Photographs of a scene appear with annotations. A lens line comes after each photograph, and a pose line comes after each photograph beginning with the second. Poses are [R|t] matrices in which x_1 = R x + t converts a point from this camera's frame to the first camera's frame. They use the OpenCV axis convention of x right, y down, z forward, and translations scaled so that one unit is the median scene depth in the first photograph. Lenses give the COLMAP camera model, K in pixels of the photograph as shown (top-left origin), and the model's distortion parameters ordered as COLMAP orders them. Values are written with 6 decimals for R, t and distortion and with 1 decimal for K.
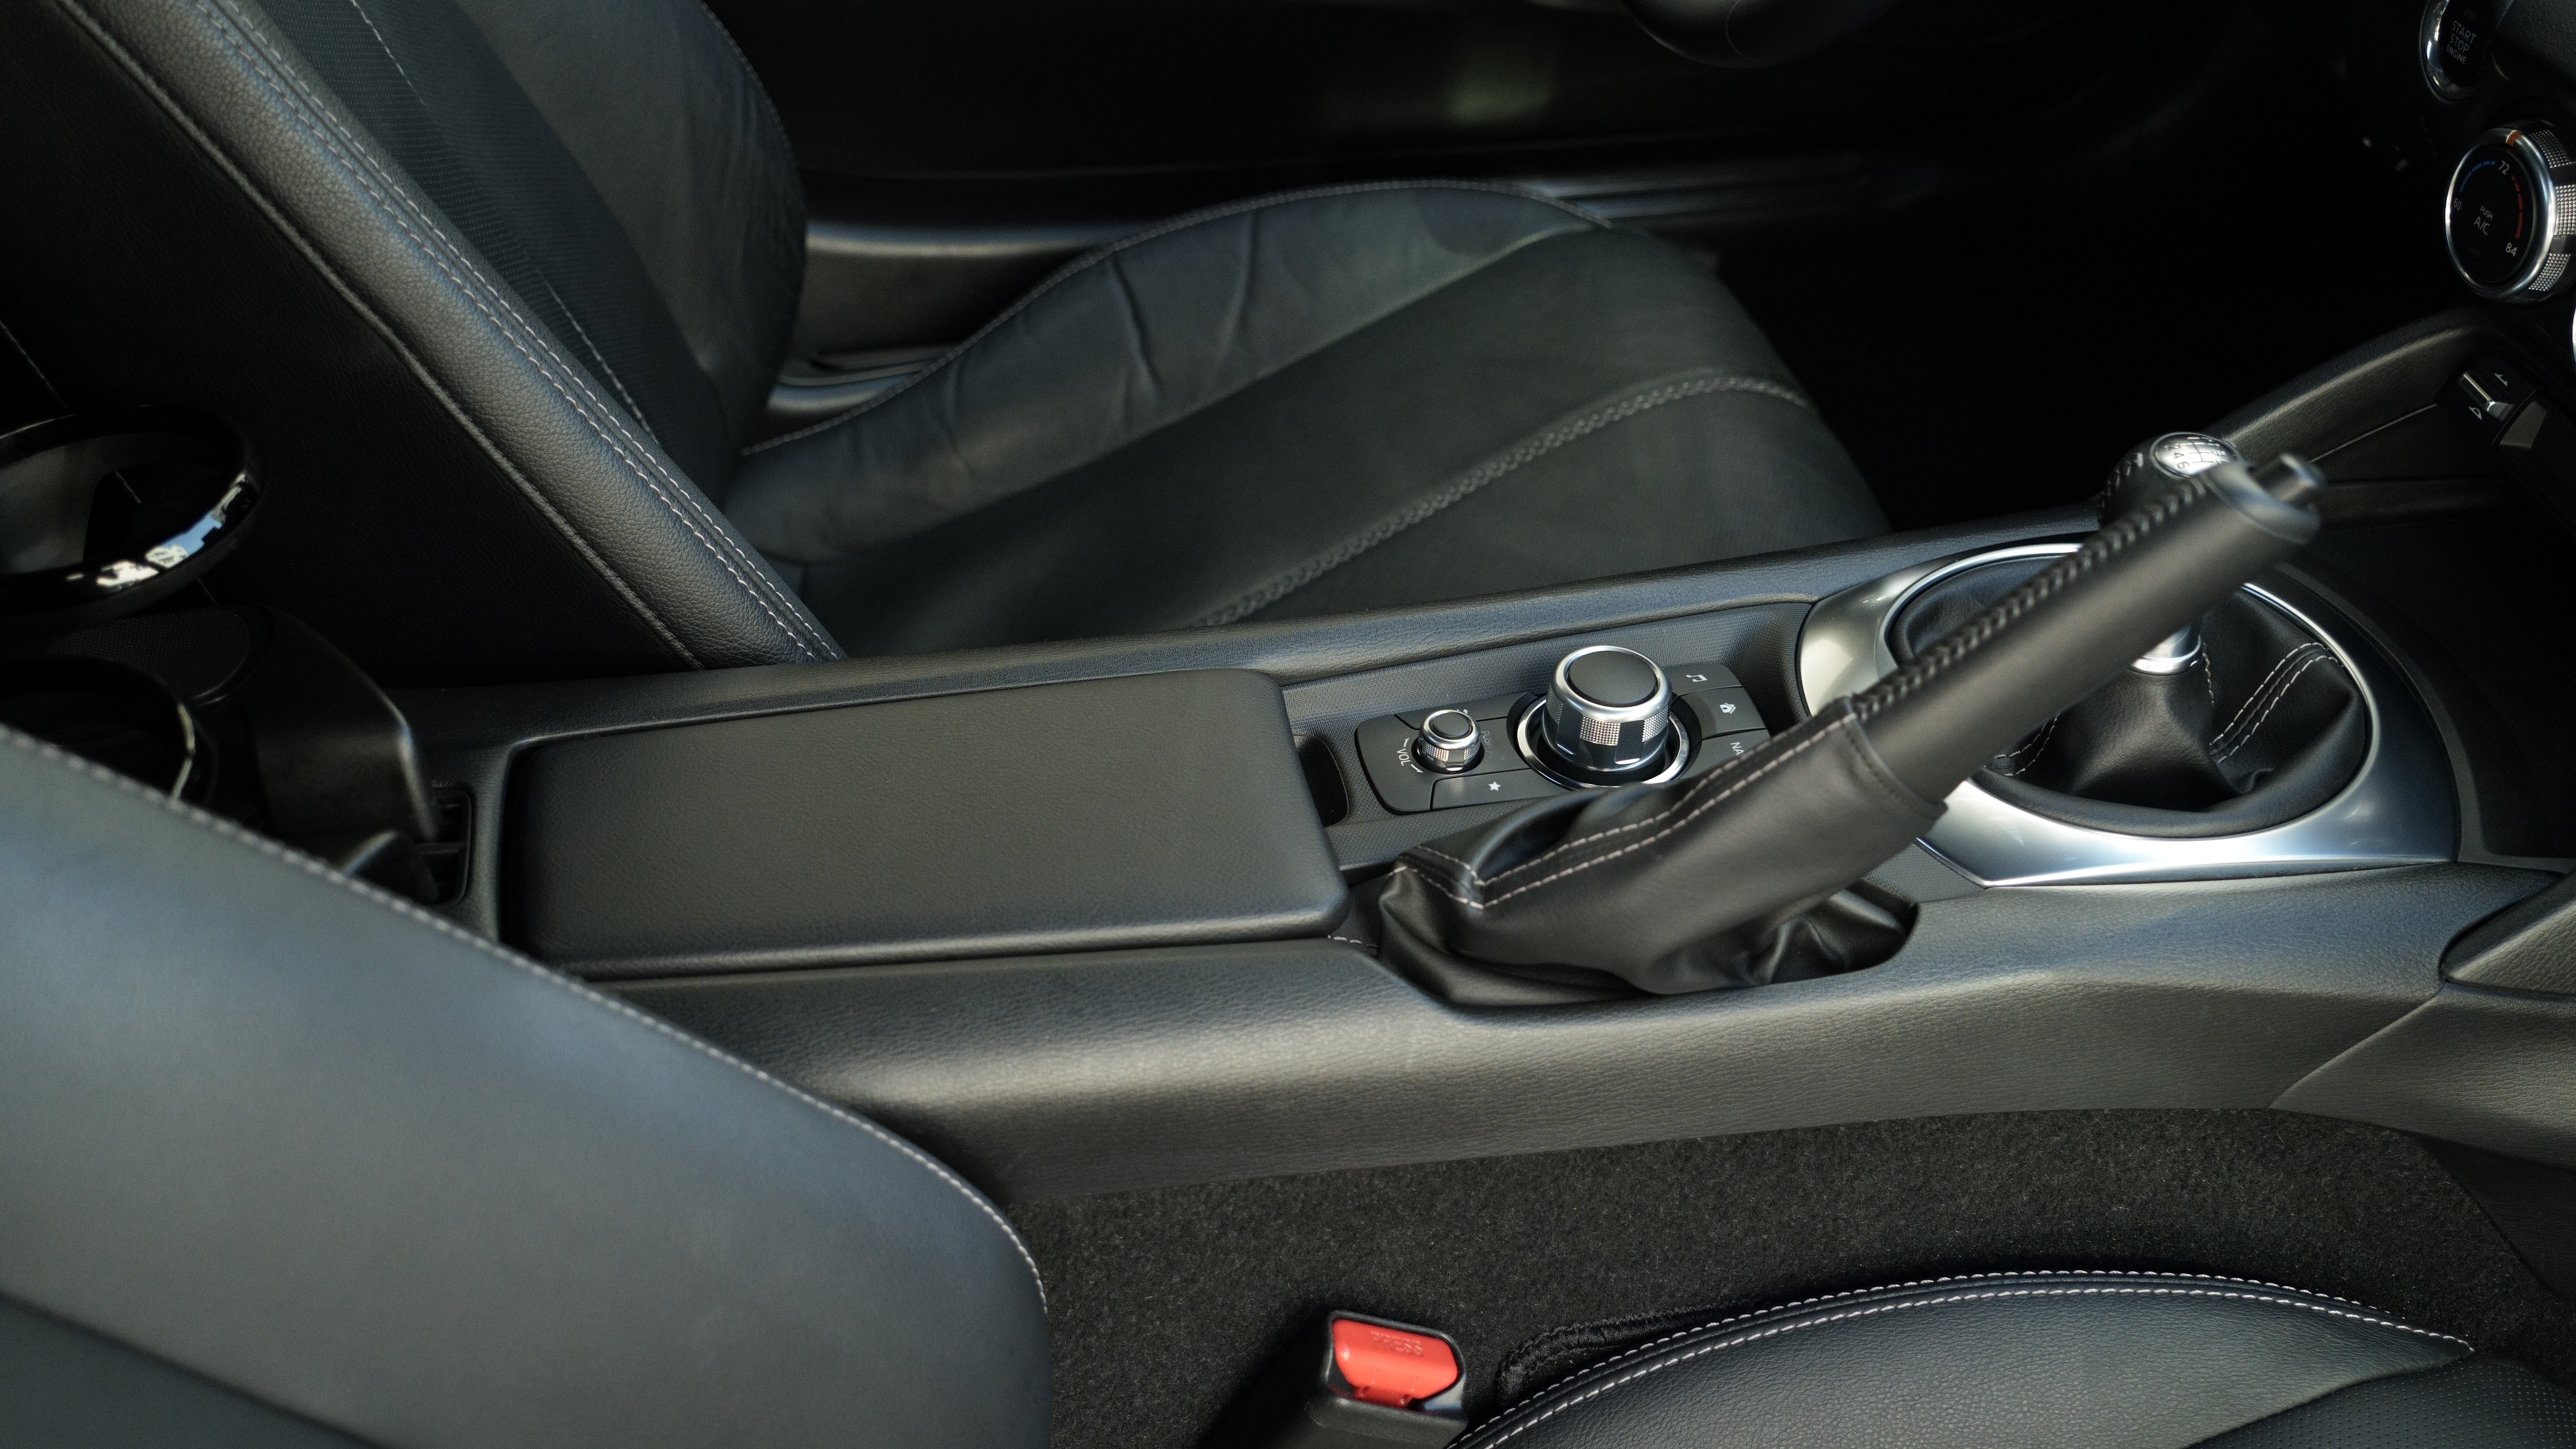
lens RADIAL K [[2456.0, 0, 1309.2], [0, 2456.0, 714.5], [0, 0, 1]] dist [-0.003957, 0.000000]
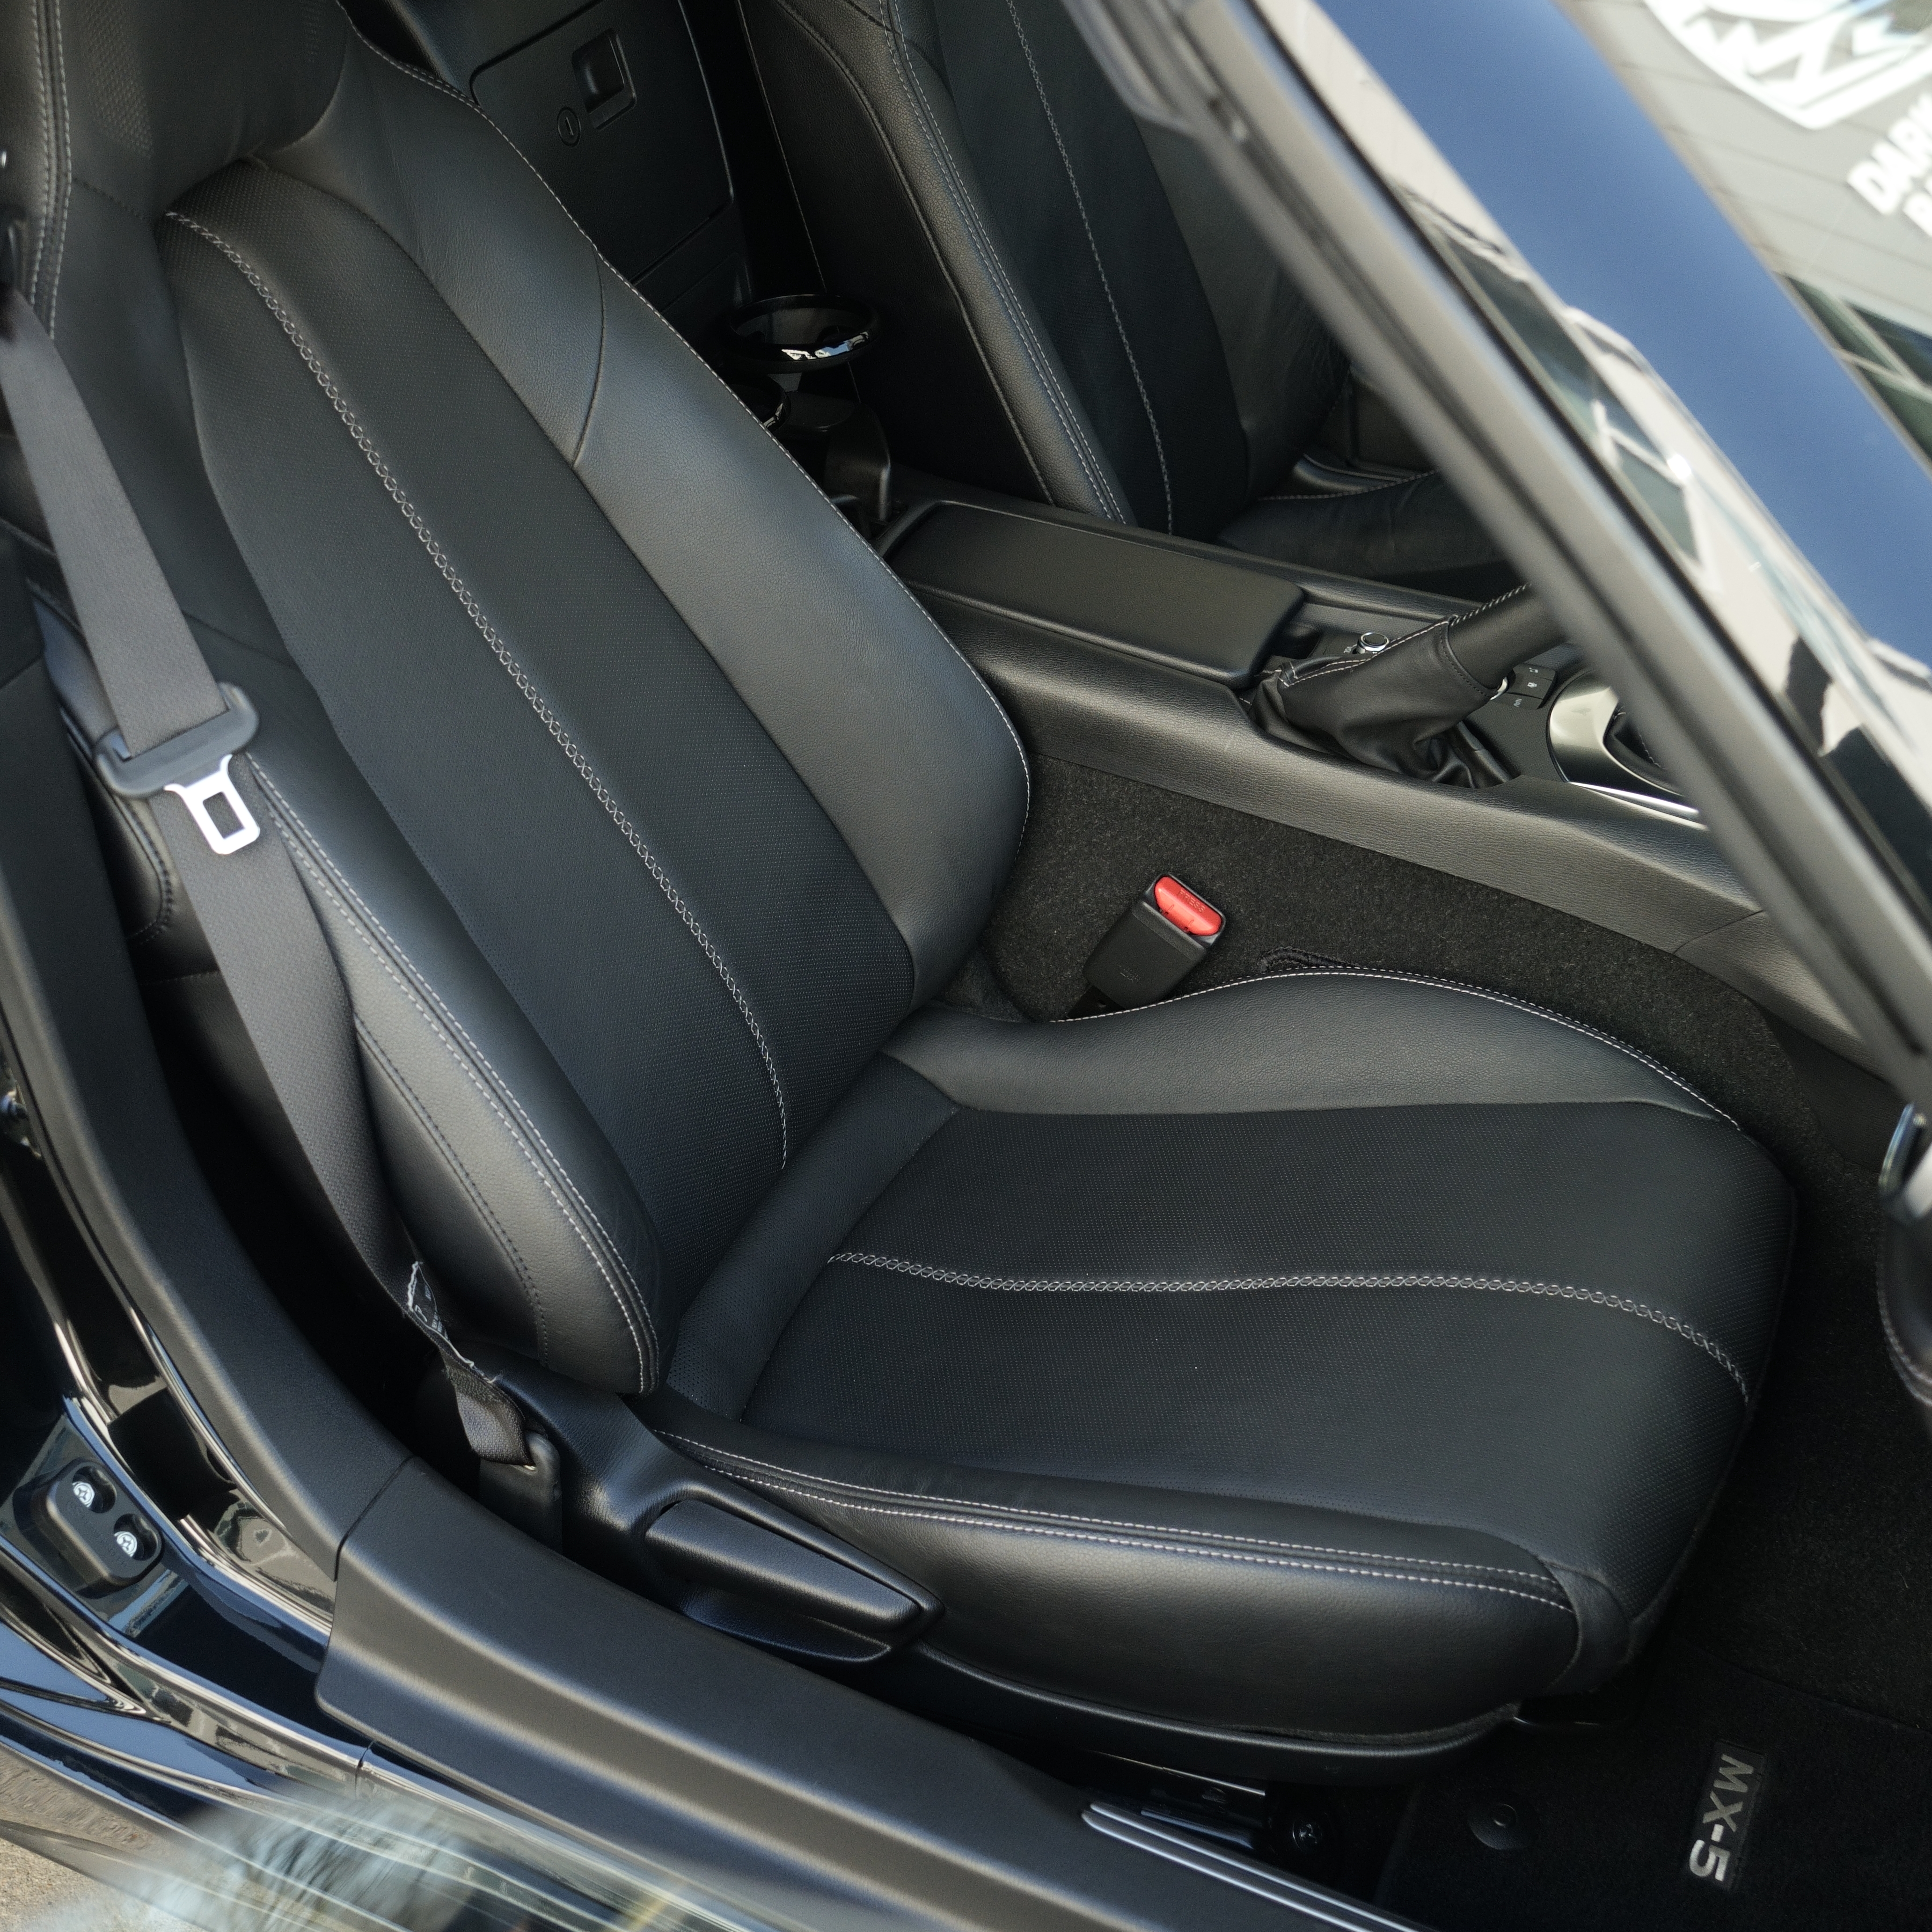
lens RADIAL K [[2757.3, 0, 962.2], [0, 2757.3, 962.1], [0, 0, 1]] dist [0.011508, 0.000000]
pose [[0.809594, 0.338807, -0.479340, 0.939608], [-0.359241, 0.931802, 0.051866, 0.249188], [0.464223, 0.130208, 0.876095, -0.982126]]
